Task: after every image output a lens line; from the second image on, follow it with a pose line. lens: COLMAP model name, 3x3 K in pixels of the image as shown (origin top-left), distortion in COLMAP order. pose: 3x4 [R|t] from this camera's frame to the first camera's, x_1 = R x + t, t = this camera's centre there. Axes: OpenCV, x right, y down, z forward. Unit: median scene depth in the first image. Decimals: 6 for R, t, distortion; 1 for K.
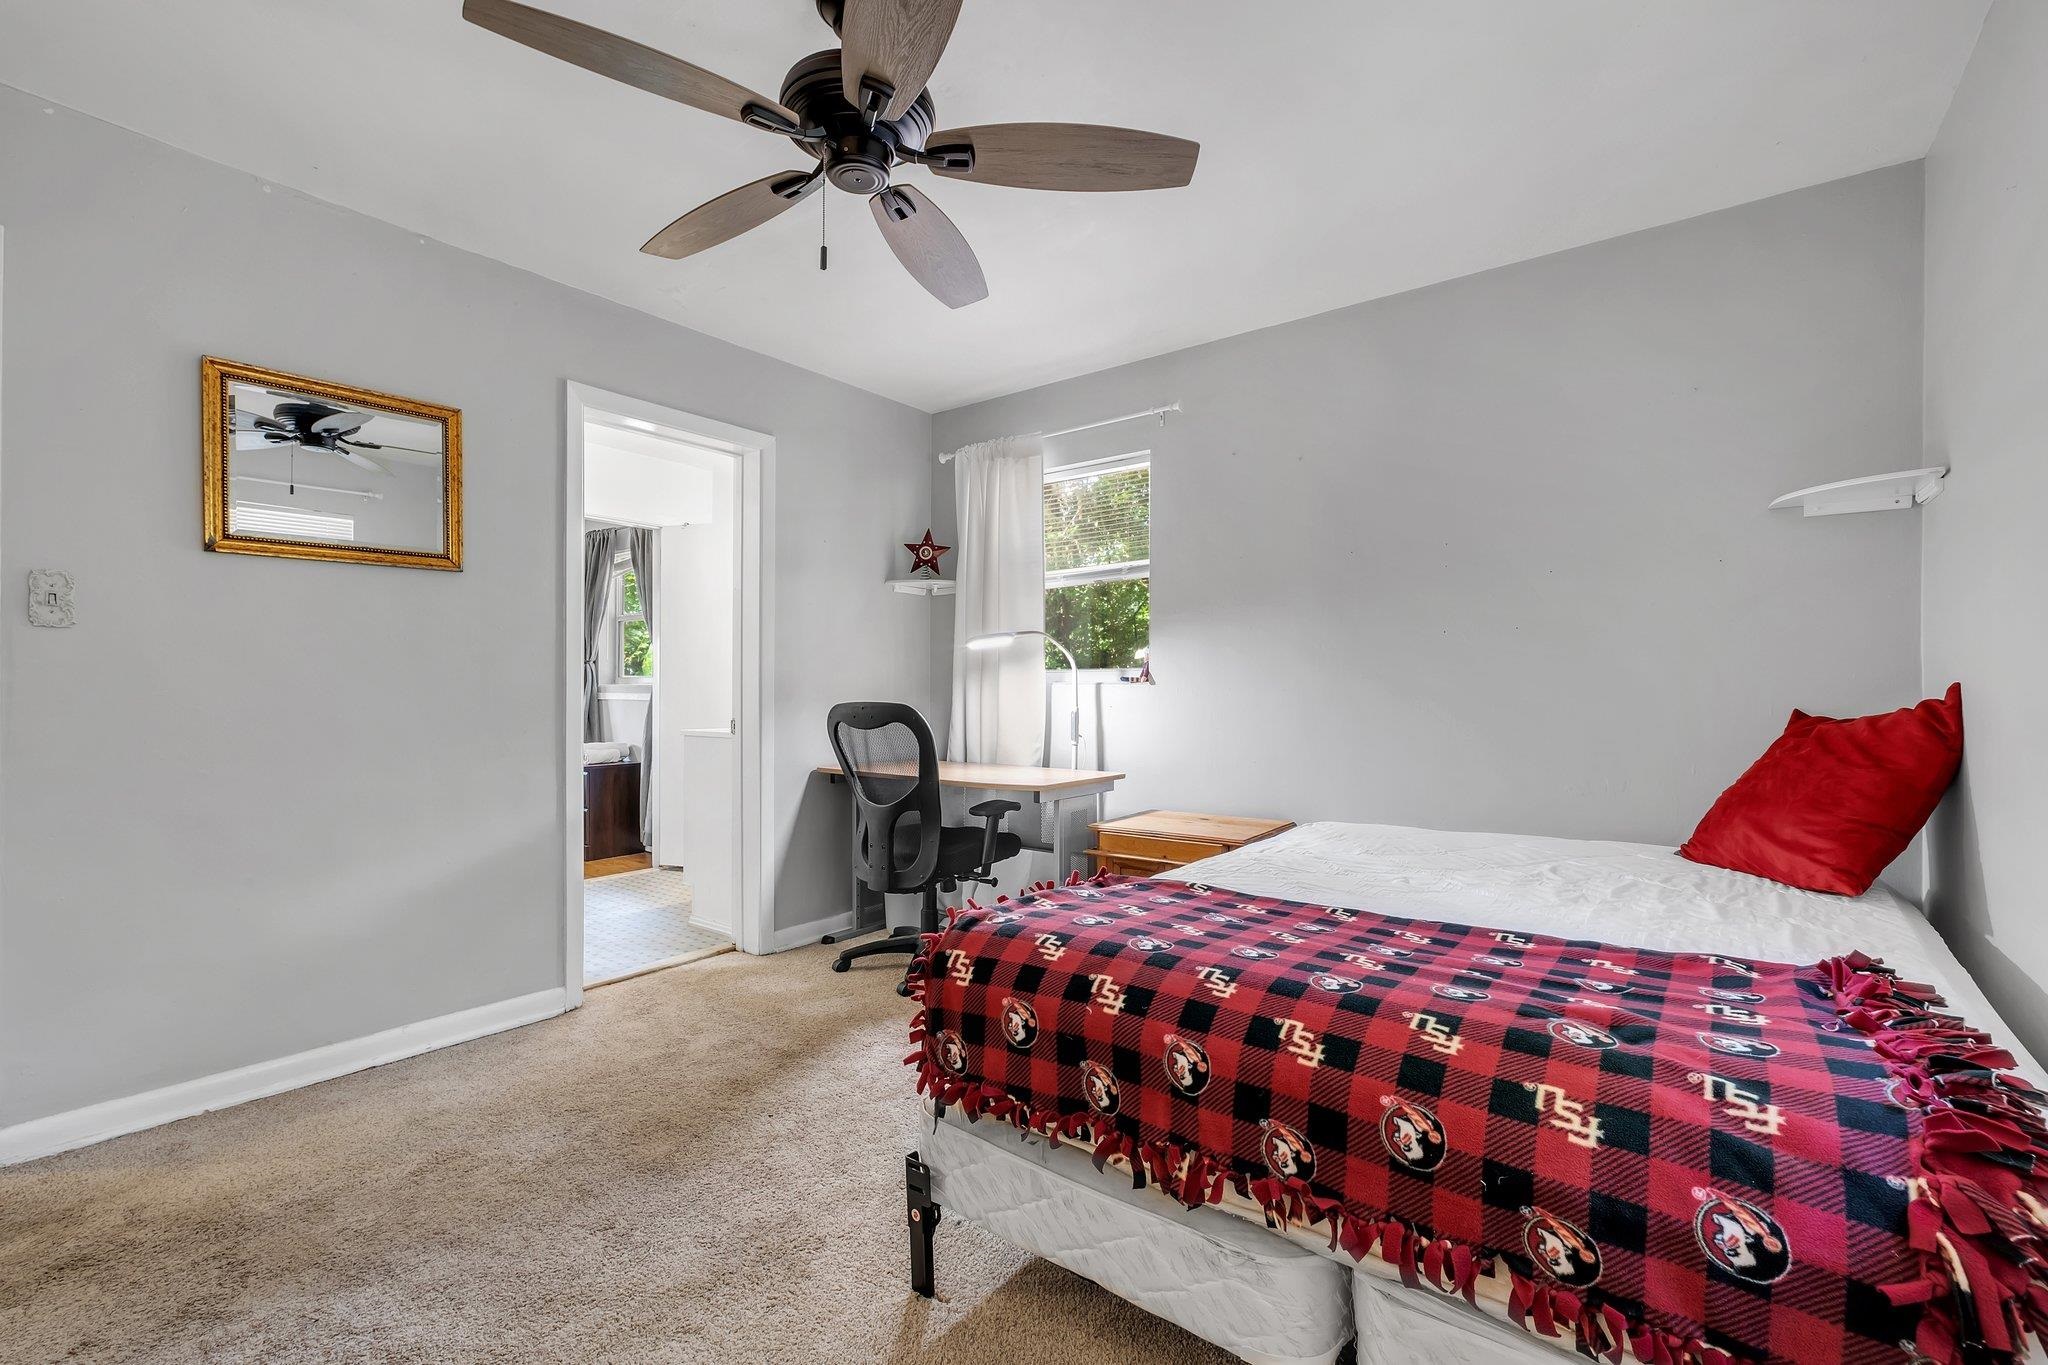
lens RADIAL K [[894.8, 0, 1008.4], [0, 894.8, 688.7], [0, 0, 1]] dist [-0.006608, 0.000980]
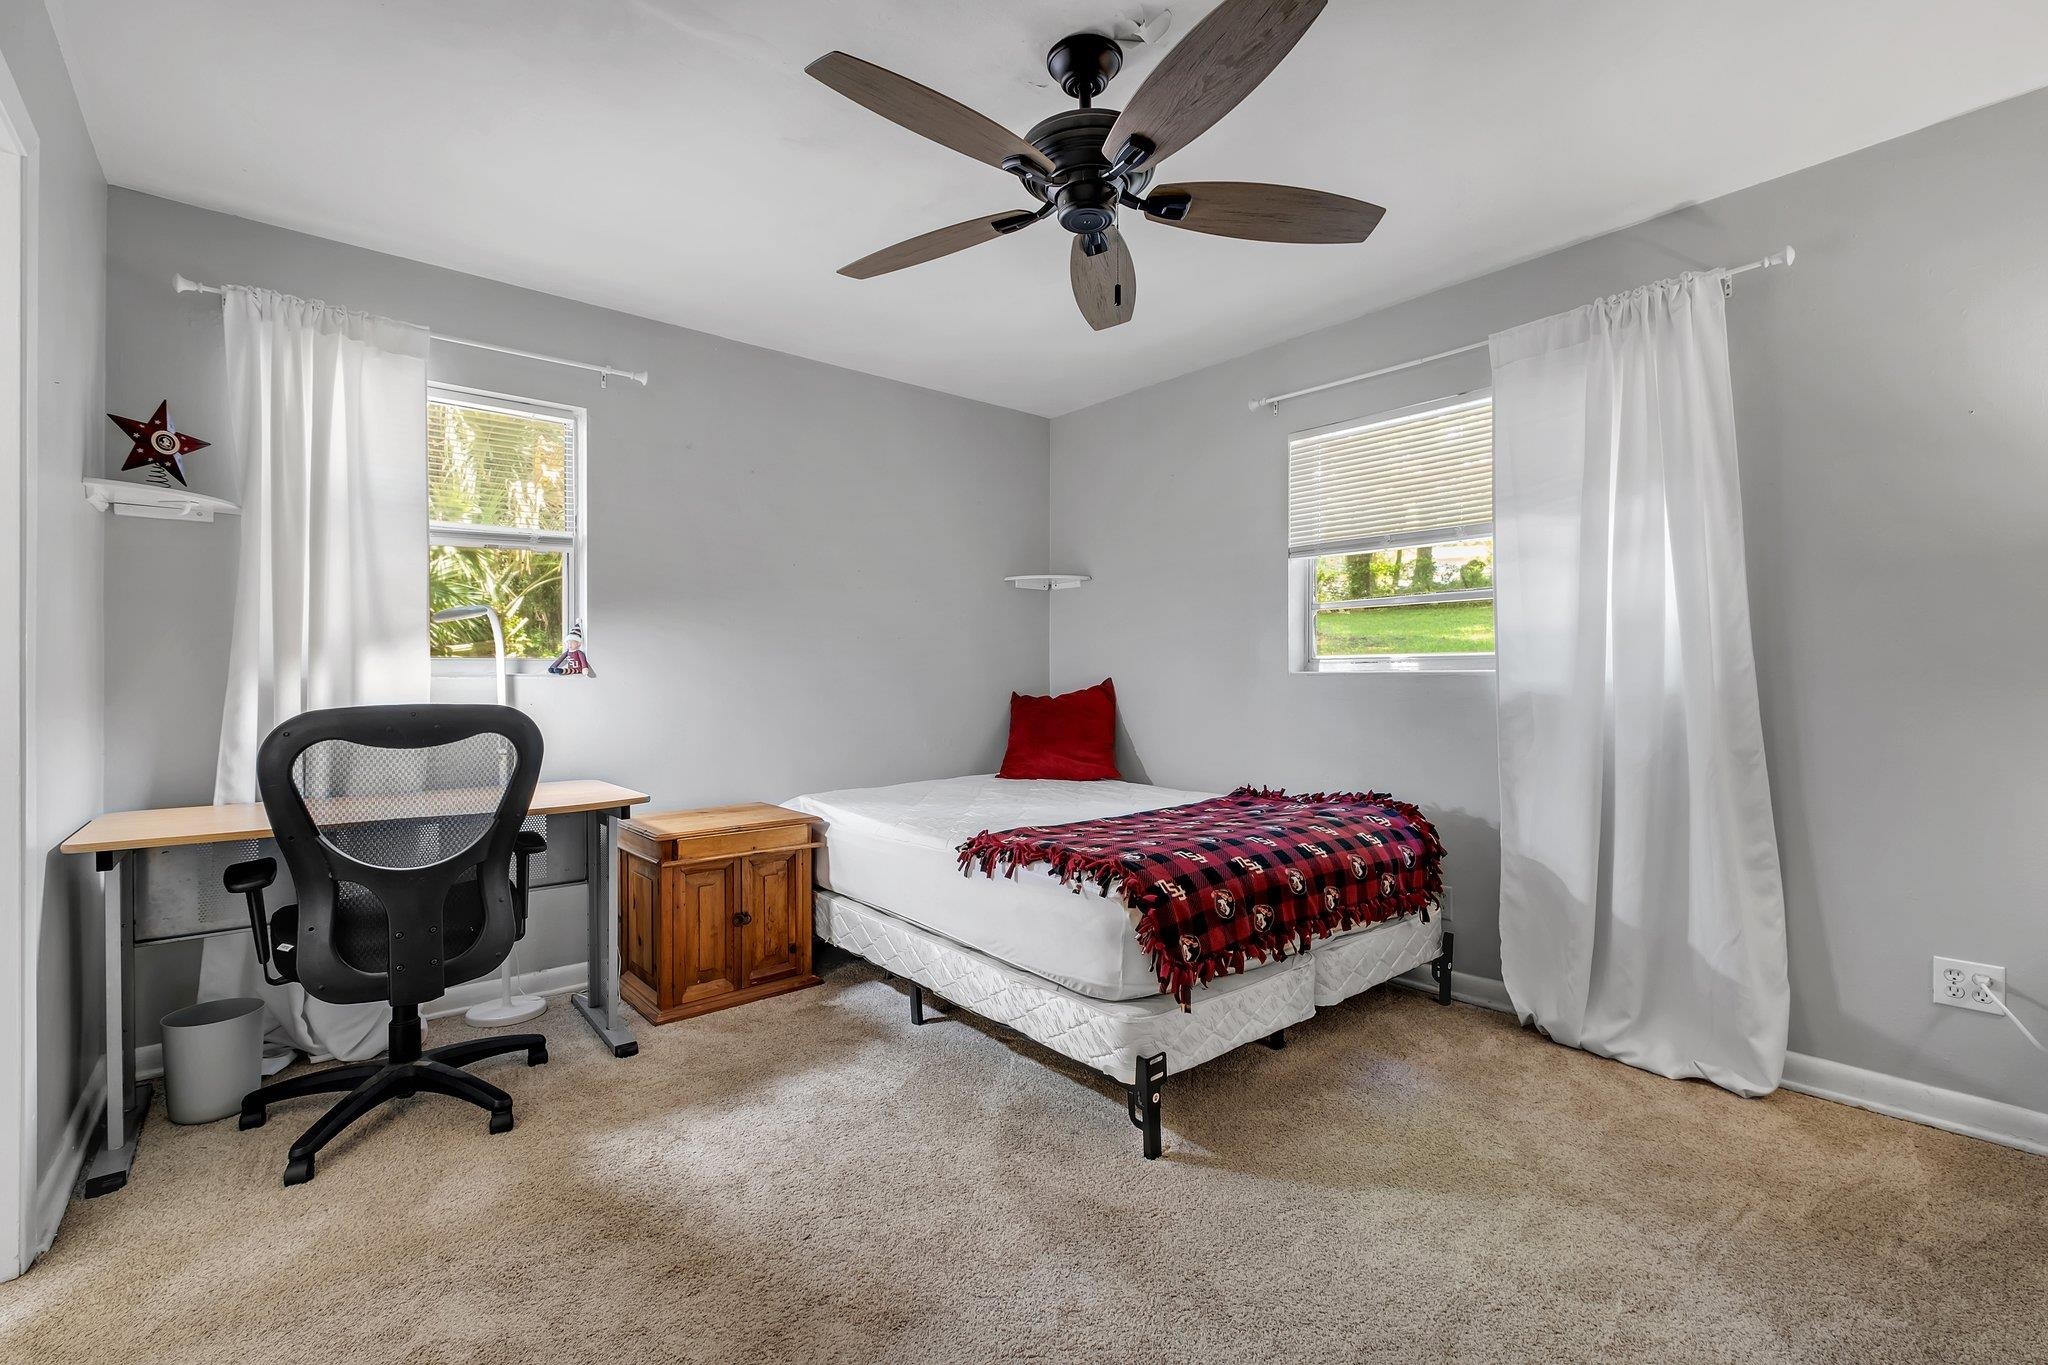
lens RADIAL K [[894.8, 0, 1005.5], [0, 894.8, 681.3], [0, 0, 1]] dist [-0.006608, 0.000980]
pose [[0.200156, -0.003051, 0.979759, -0.862331], [0.000090, 0.999995, 0.003095, -0.004463], [-0.979764, -0.000532, 0.200156, 0.591426]]
